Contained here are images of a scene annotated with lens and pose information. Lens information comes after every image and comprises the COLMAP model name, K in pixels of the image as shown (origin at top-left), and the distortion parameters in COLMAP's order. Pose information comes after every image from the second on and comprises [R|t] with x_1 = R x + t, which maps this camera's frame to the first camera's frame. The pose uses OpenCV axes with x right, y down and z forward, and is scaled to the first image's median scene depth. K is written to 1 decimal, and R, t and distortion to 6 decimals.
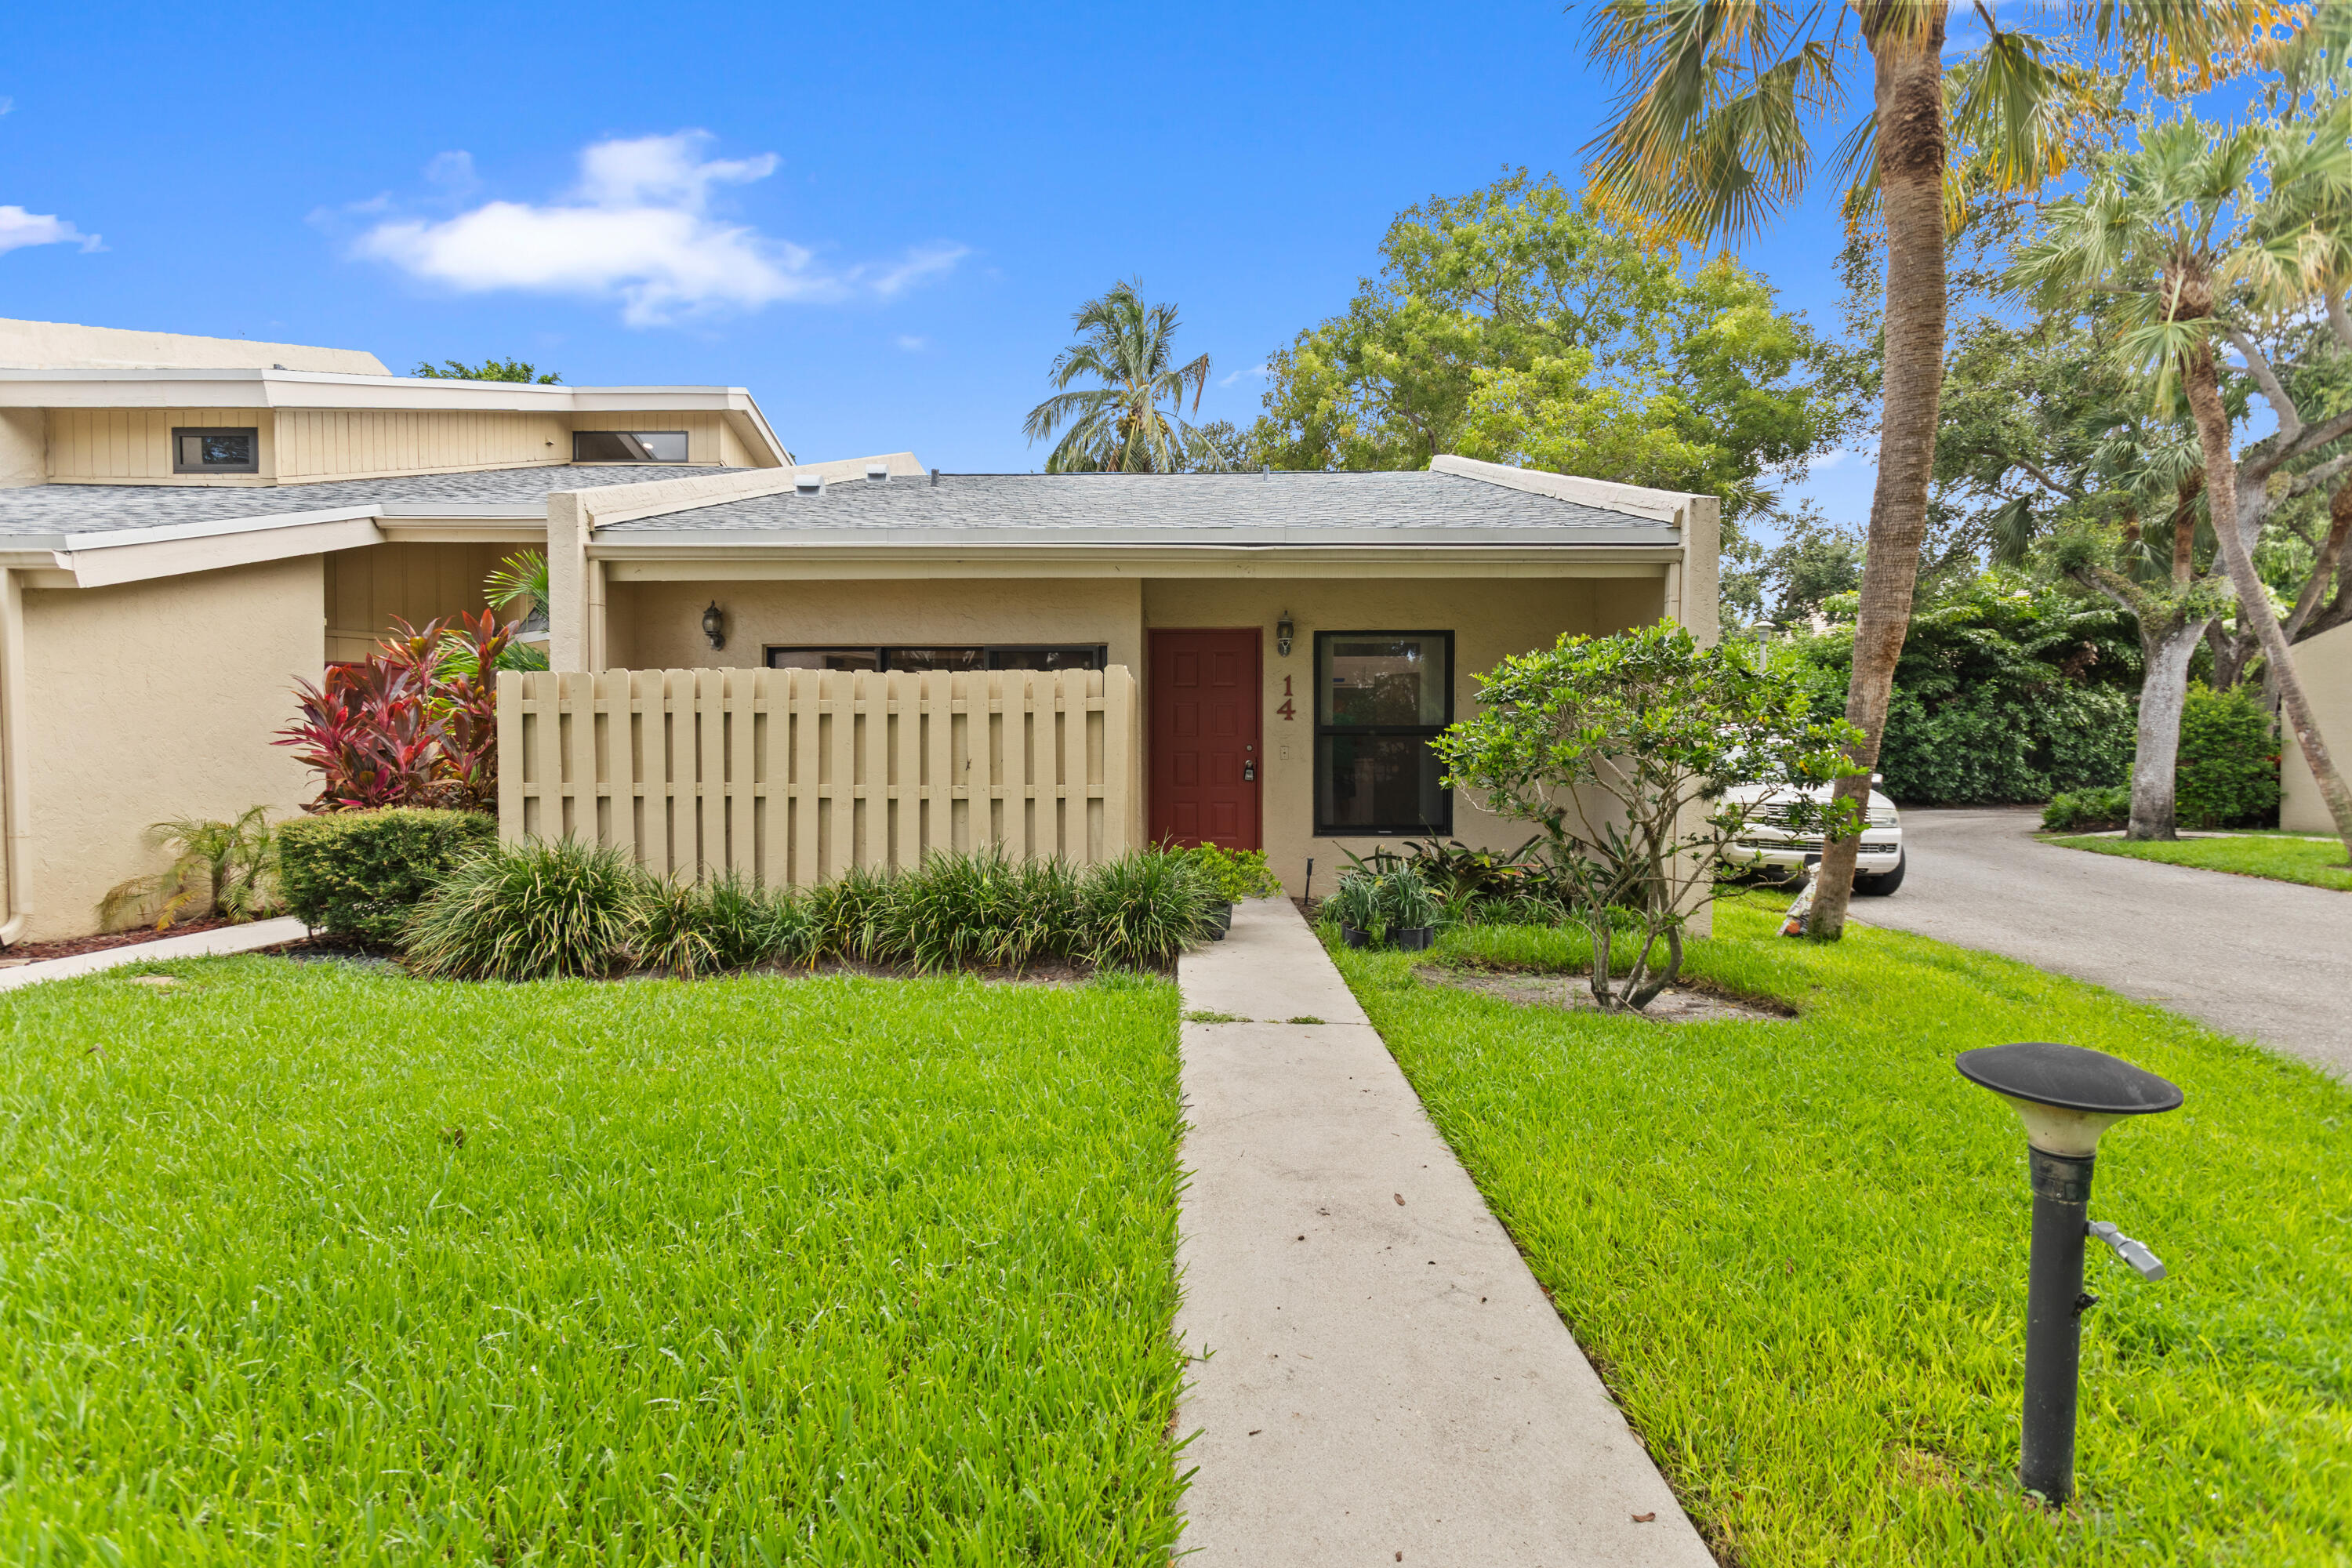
lens RADIAL K [[1161.6, 0, 1193.6], [0, 1161.6, 780.7], [0, 0, 1]] dist [0.008008, -0.001480]
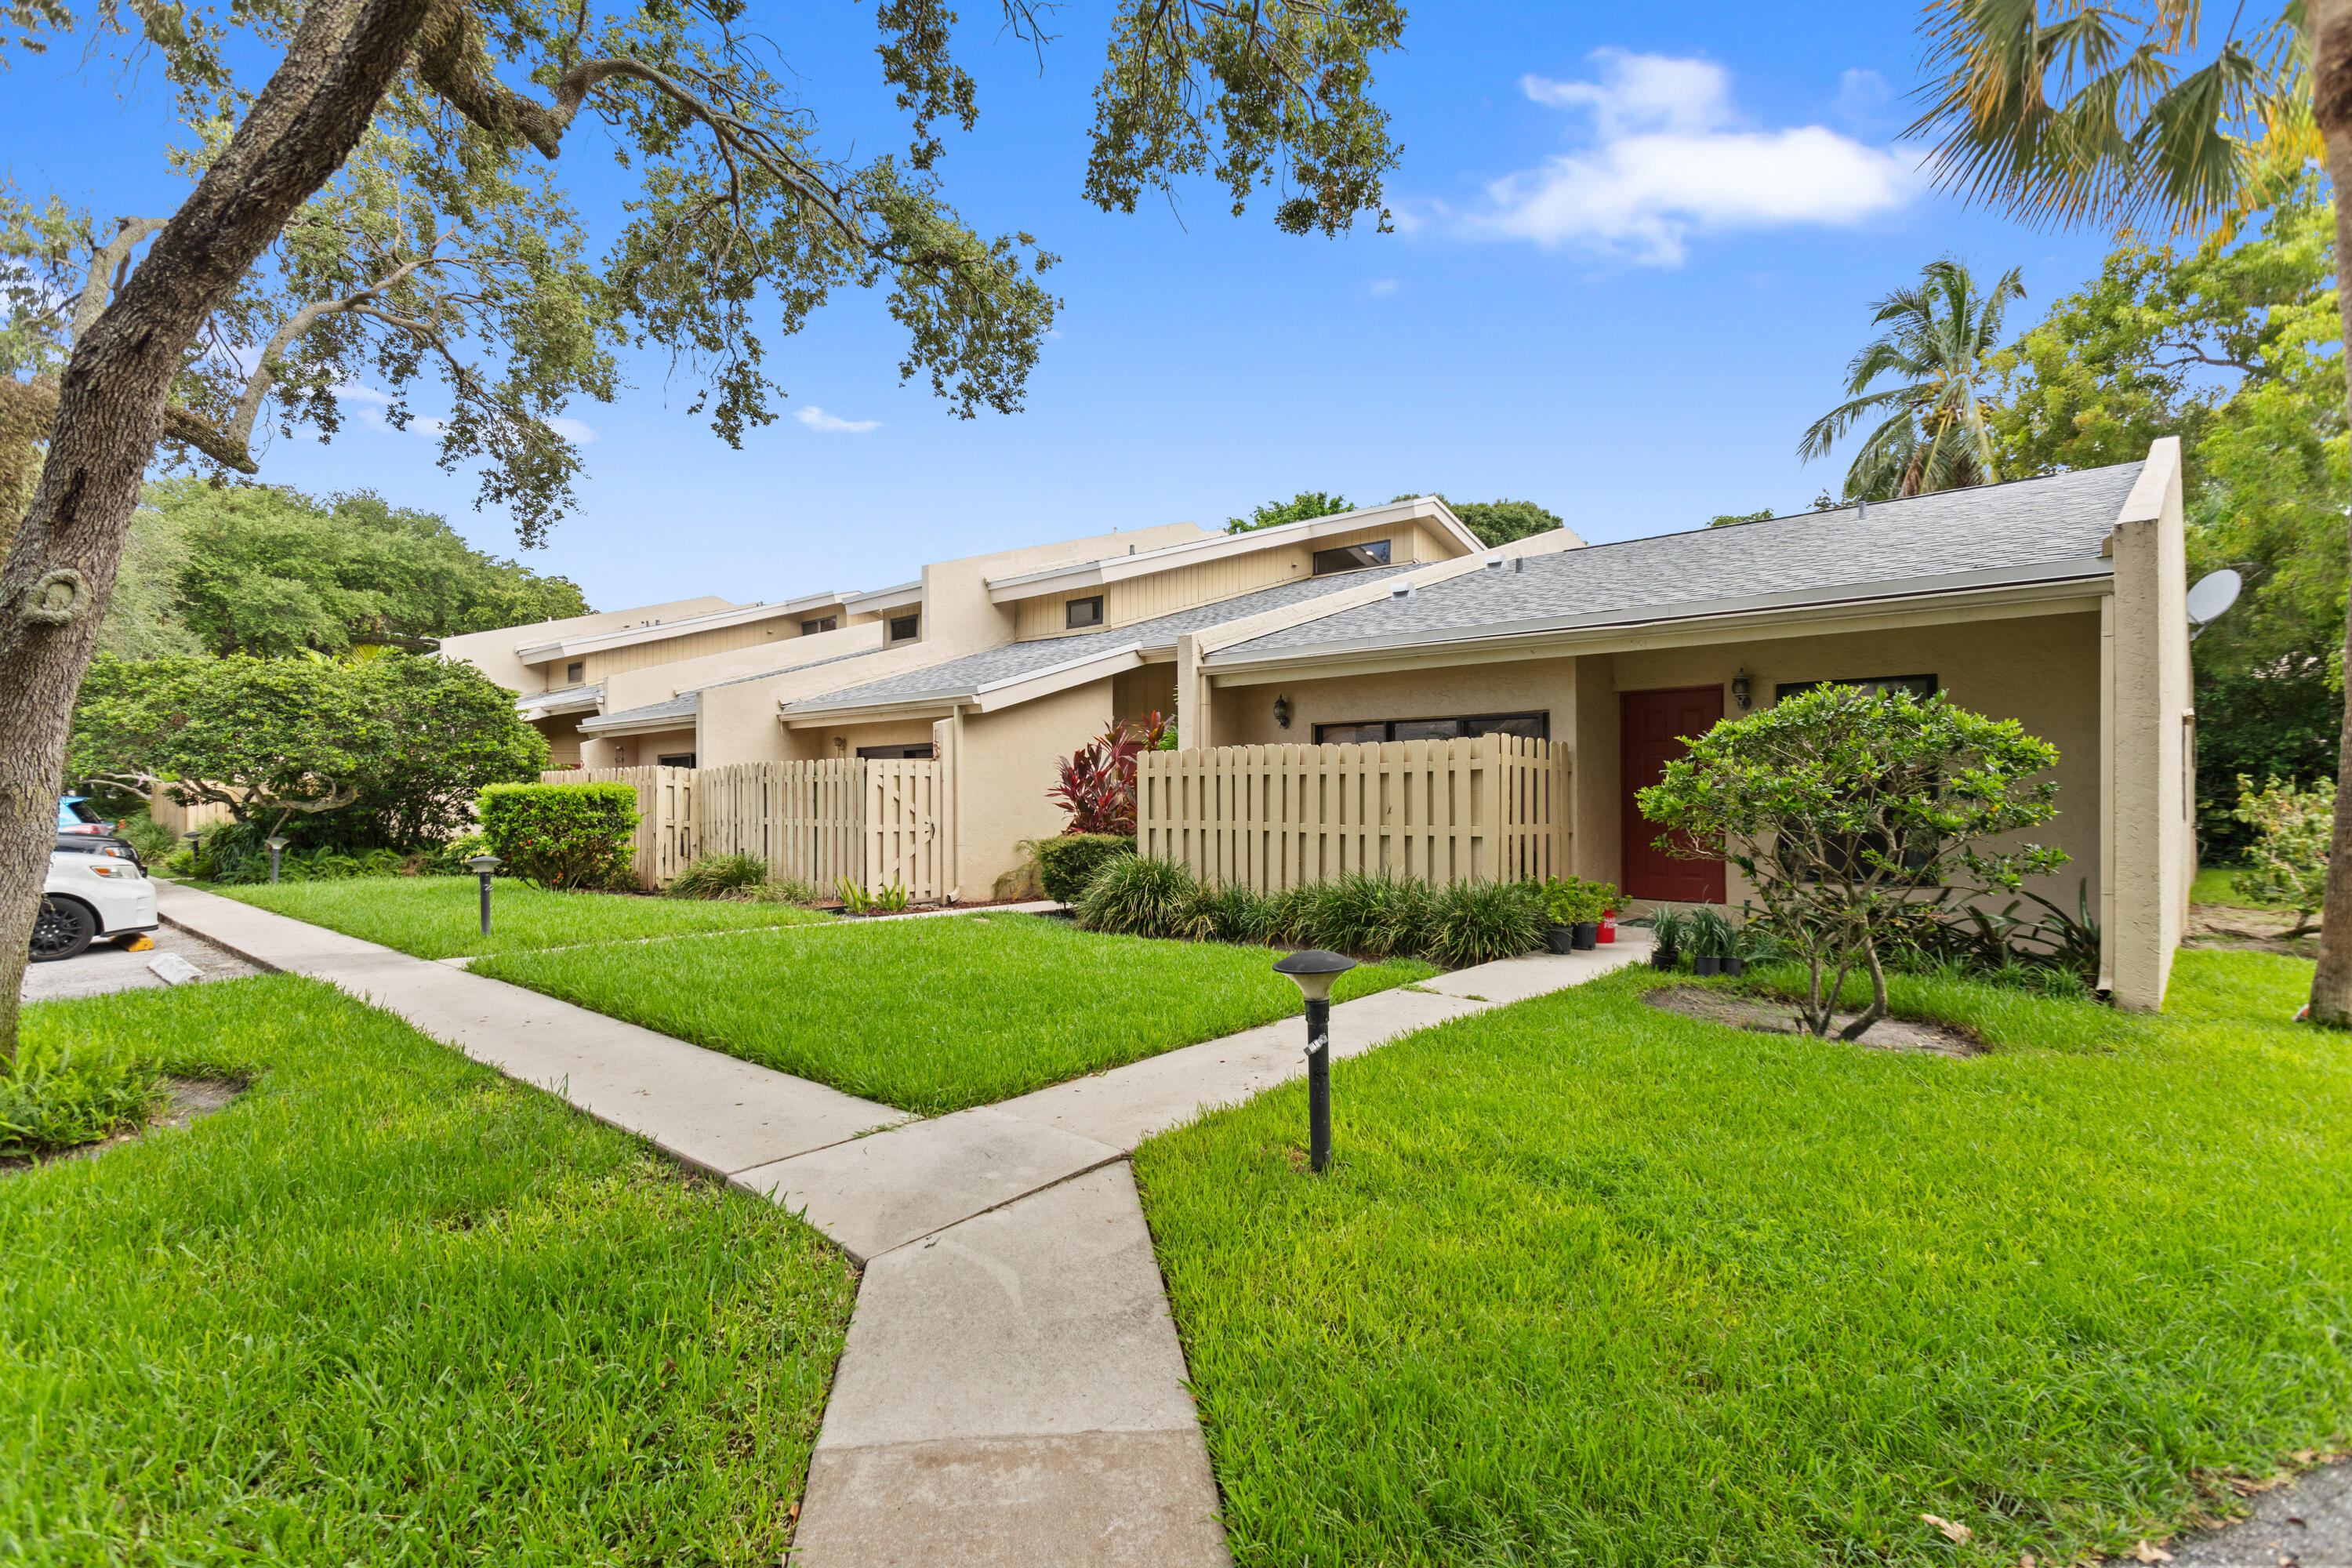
lens RADIAL K [[1161.6, 0, 1153.8], [0, 1161.6, 790.1], [0, 0, 1]] dist [0.008008, -0.001480]
pose [[0.742096, -0.005597, -0.670270, 0.496514], [-0.013673, 0.999631, -0.023485, -0.001821], [0.670154, 0.026593, 0.741746, -0.193395]]
